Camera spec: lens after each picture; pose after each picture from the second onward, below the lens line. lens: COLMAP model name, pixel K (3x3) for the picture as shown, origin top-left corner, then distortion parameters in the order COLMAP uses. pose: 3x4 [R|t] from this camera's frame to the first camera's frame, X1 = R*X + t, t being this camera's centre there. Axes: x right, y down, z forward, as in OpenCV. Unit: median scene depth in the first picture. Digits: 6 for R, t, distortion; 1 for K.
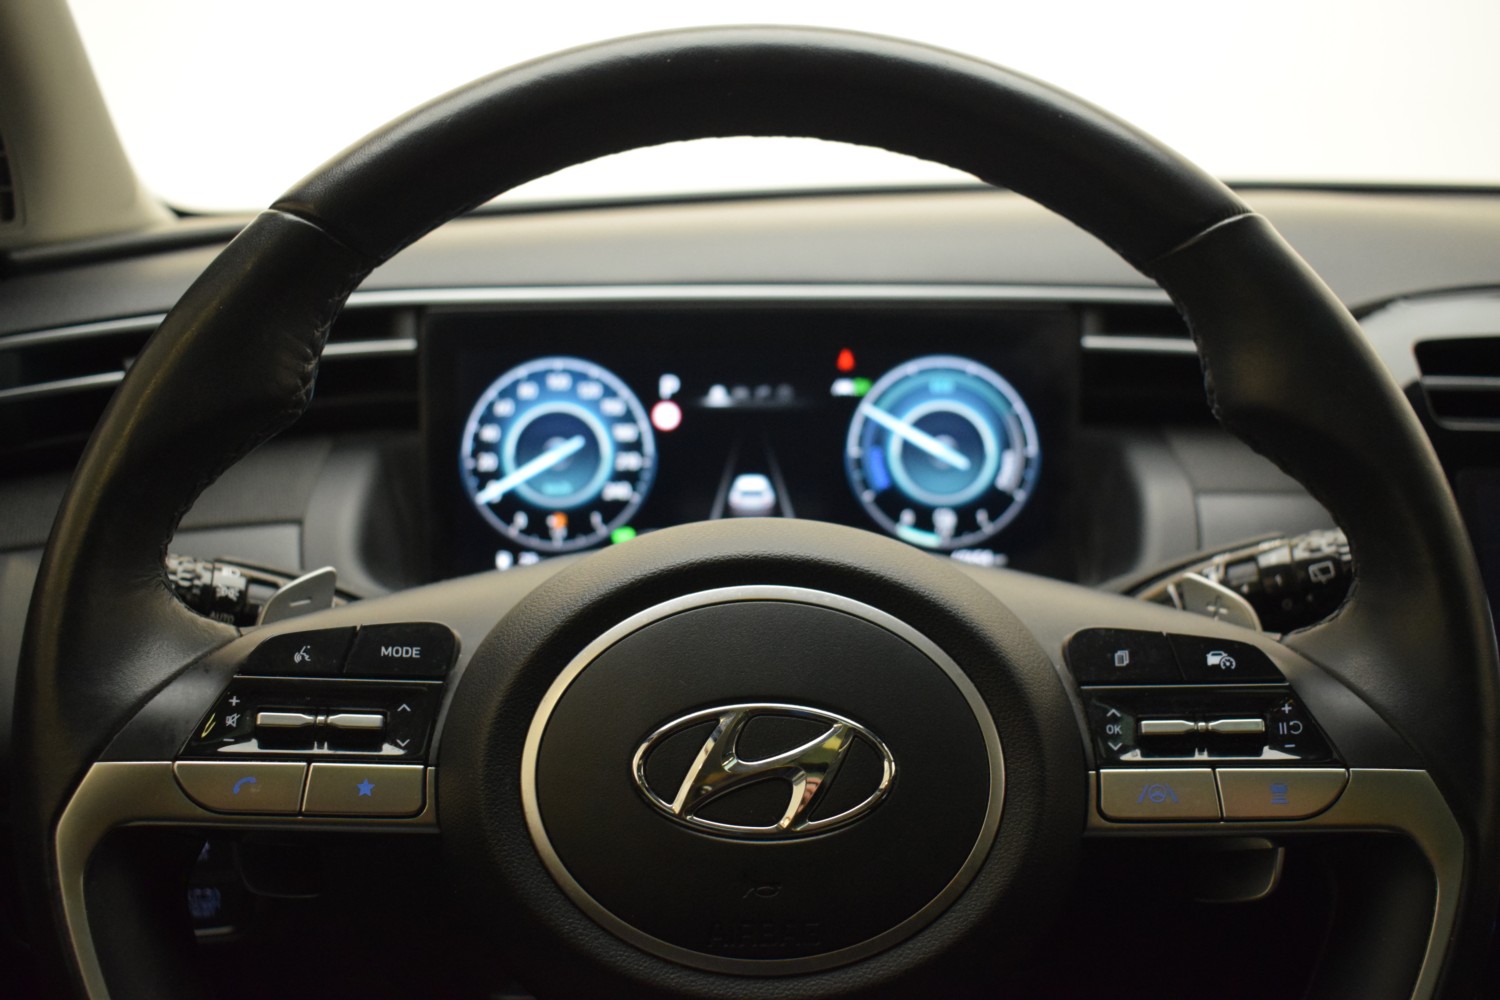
lens RADIAL K [[1469.9, 0, 750.0], [0, 1469.9, 500.0], [0, 0, 1]] dist [-0.083129, -0.003362]
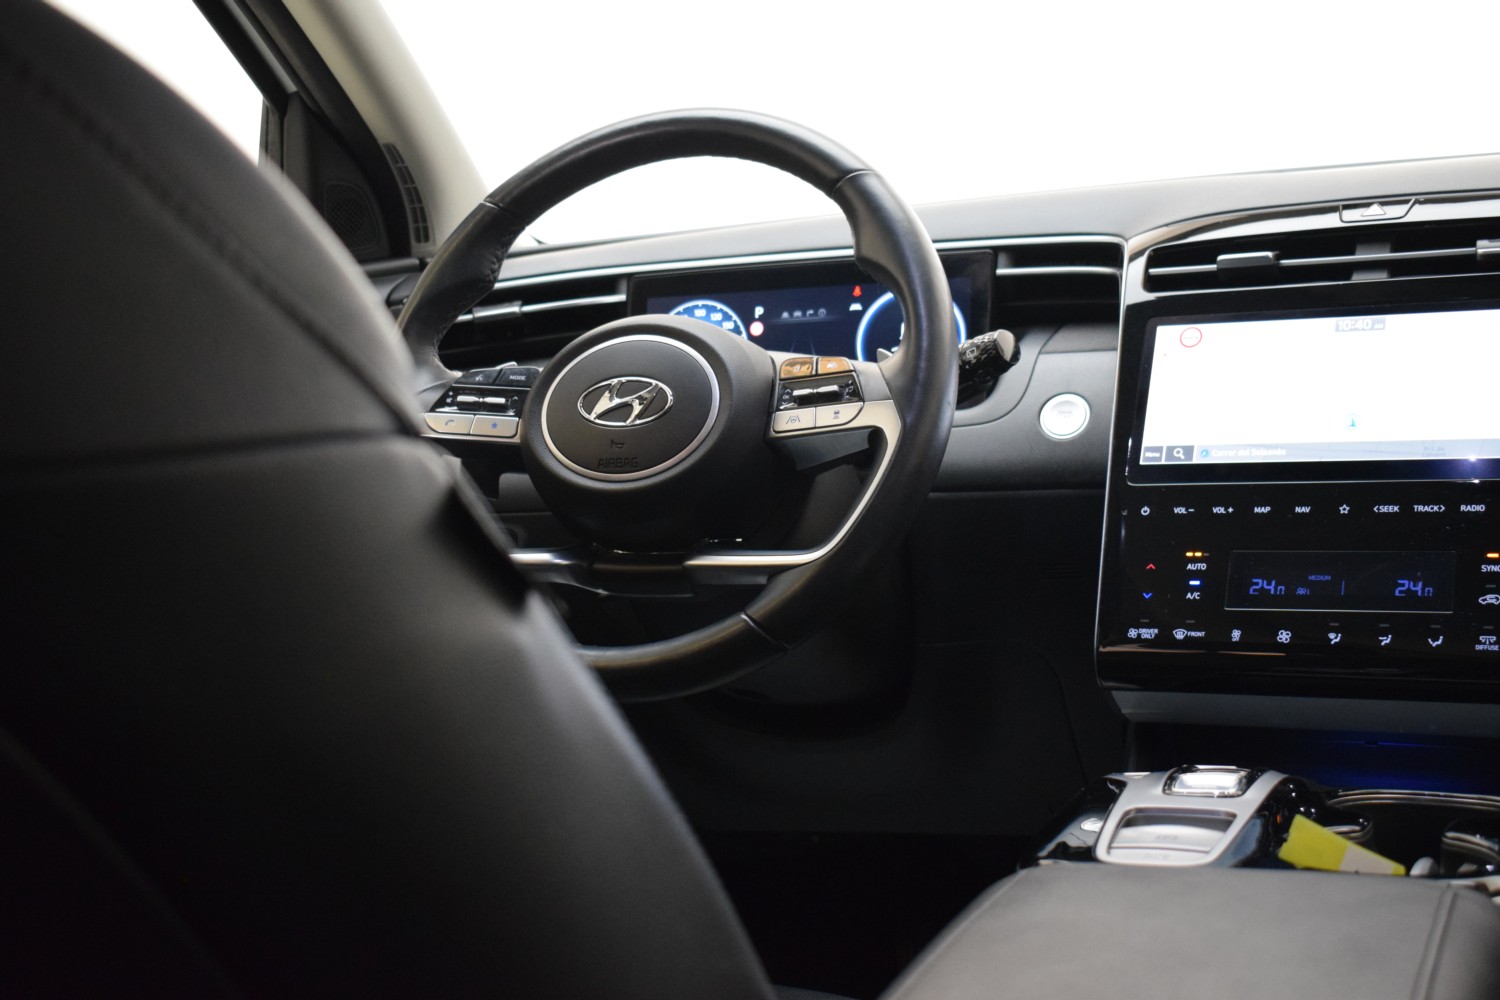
lens RADIAL K [[1960.7, 0, 750.0], [0, 1960.7, 500.0], [0, 0, 1]] dist [-0.040076, -0.004759]
pose [[0.918265, -0.018641, -0.395528, 1.277813], [-0.025299, 0.994088, -0.105585, 0.585009], [0.395158, 0.106961, 0.912365, -1.636913]]
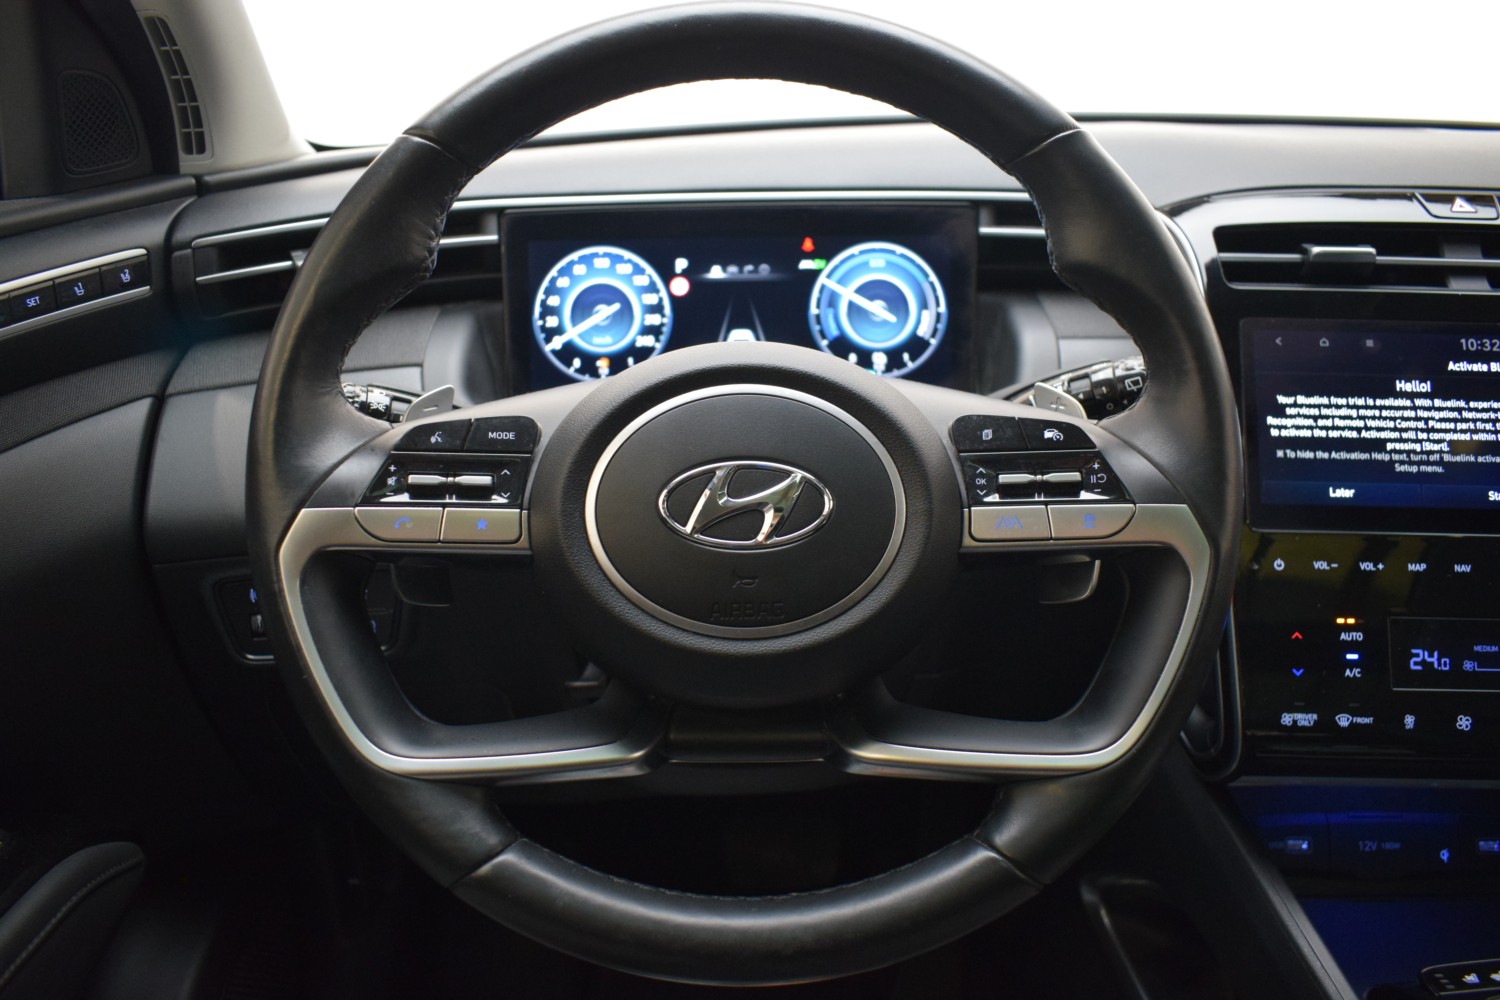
lens RADIAL K [[1142.7, 0, 750.0], [0, 1142.7, 500.0], [0, 0, 1]] dist [-0.099422, 0.002212]
pose [[0.999934, -0.011476, 0.000092, 0.011526], [0.011399, 0.994138, 0.107519, 0.043768], [-0.001326, -0.107510, 0.994203, -0.144410]]
